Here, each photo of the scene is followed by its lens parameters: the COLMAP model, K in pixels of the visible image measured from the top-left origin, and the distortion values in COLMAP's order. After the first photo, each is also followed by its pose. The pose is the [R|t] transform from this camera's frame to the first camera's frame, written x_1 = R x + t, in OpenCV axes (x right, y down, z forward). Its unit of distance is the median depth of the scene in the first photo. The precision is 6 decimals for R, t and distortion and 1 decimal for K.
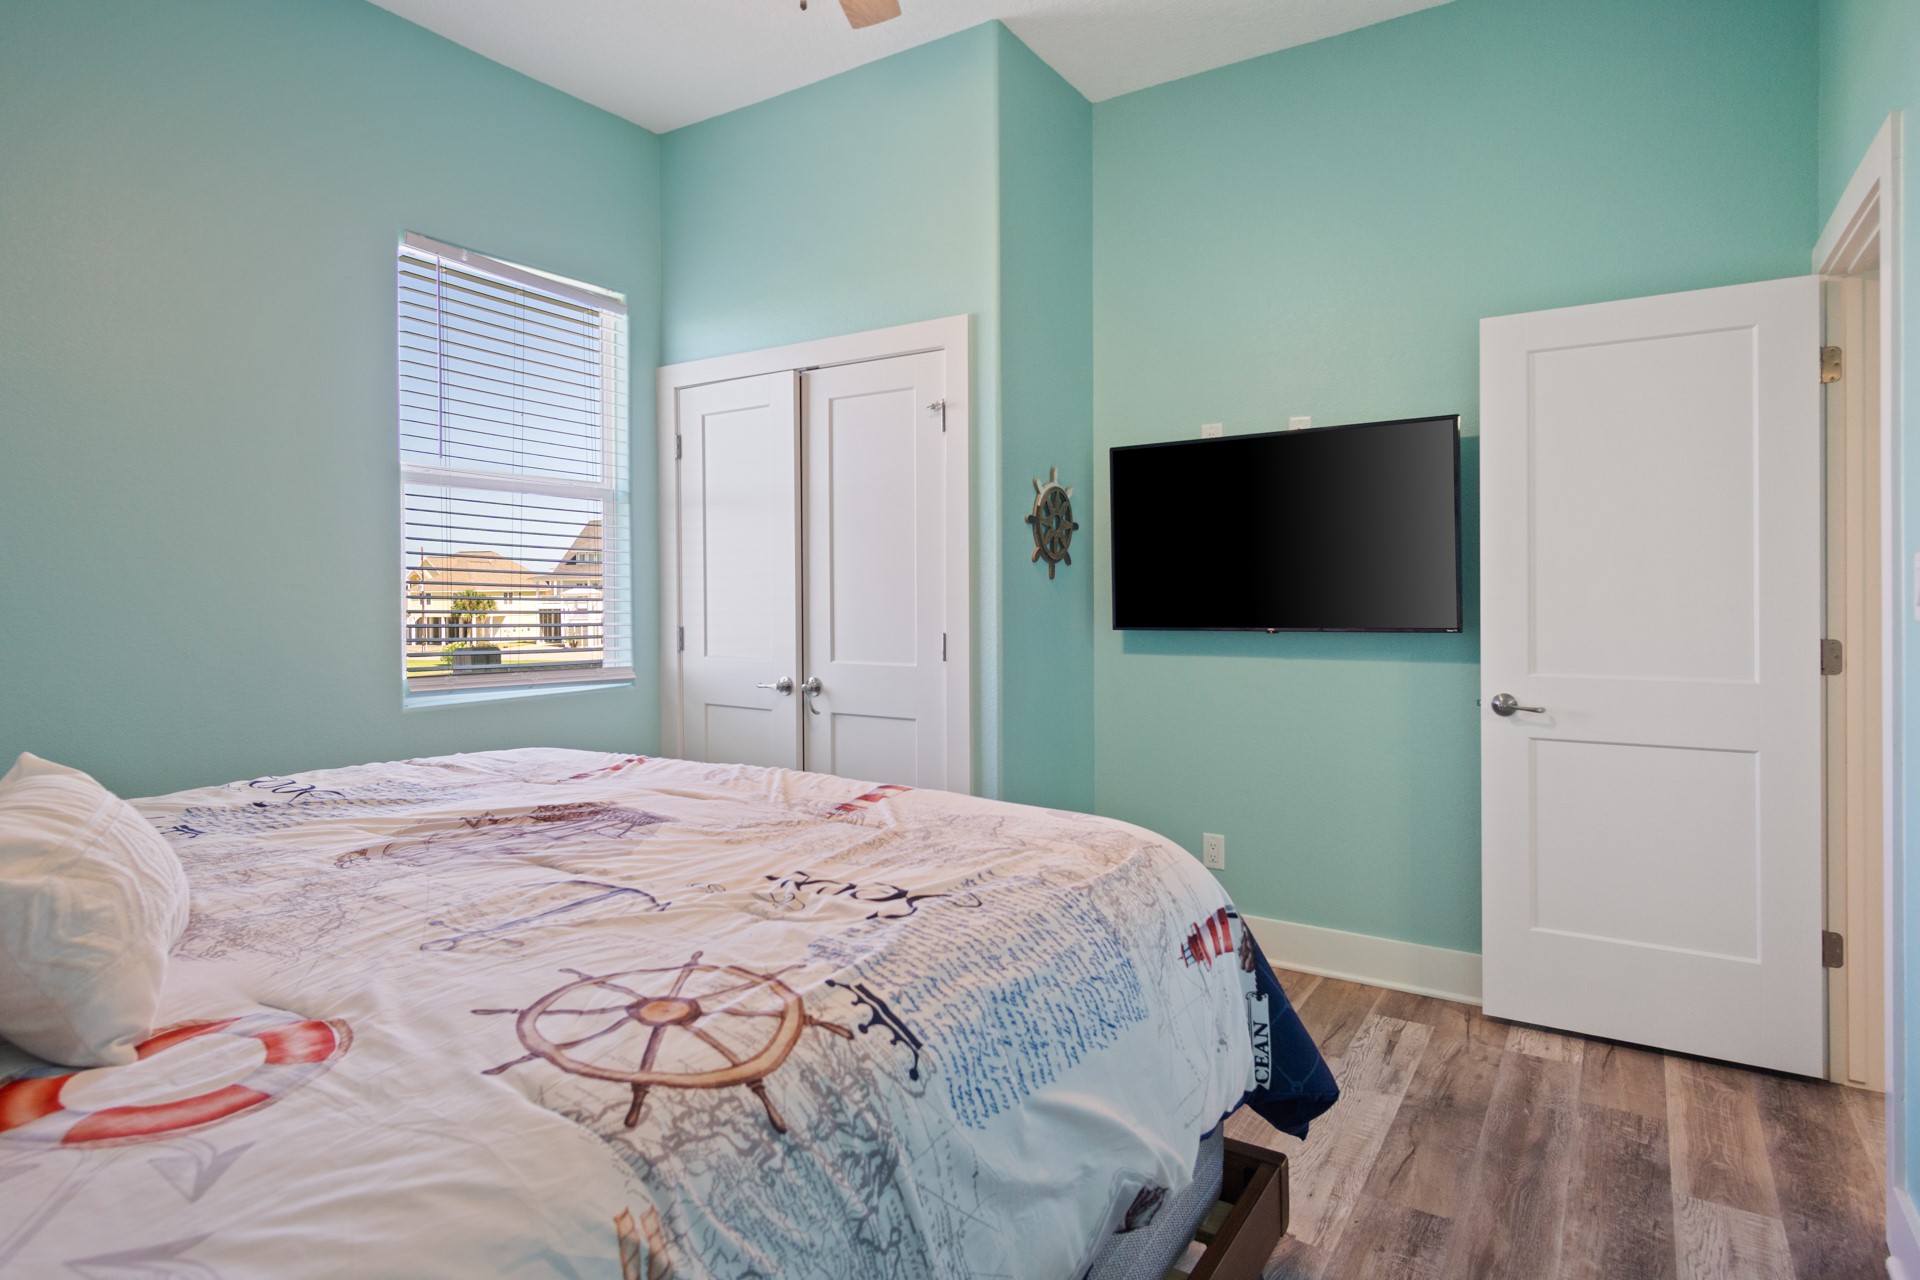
lens RADIAL K [[1039.1, 0, 947.9], [0, 1039.1, 638.1], [0, 0, 1]] dist [-0.026167, 0.003465]
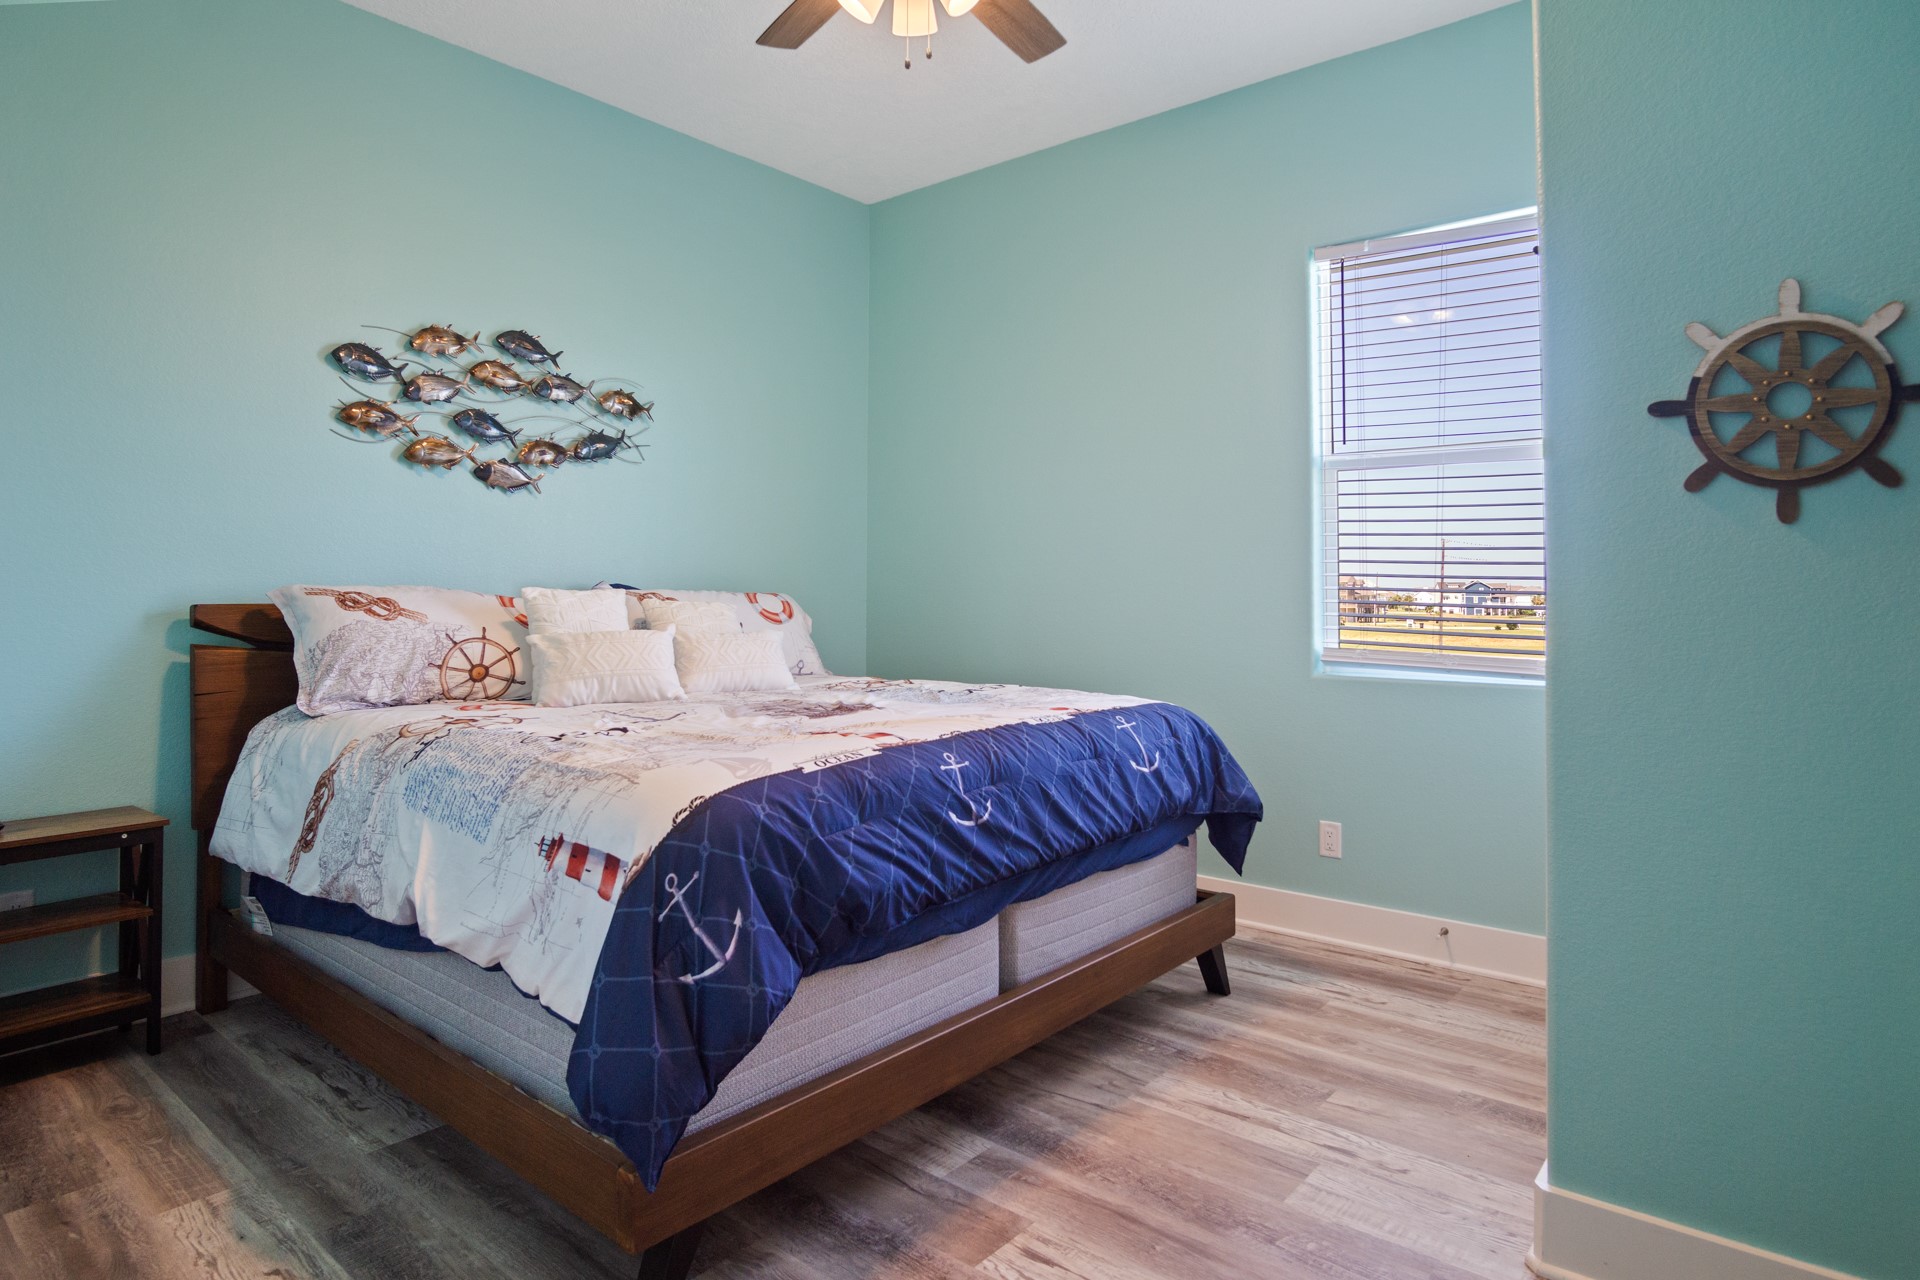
lens RADIAL K [[1039.1, 0, 947.9], [0, 1039.1, 638.1], [0, 0, 1]] dist [-0.026167, 0.003465]
pose [[-0.105412, 0.049818, -0.993180, 1.074088], [-0.048600, 0.997293, 0.055182, -0.023291], [0.993240, 0.054085, -0.102705, 1.235678]]
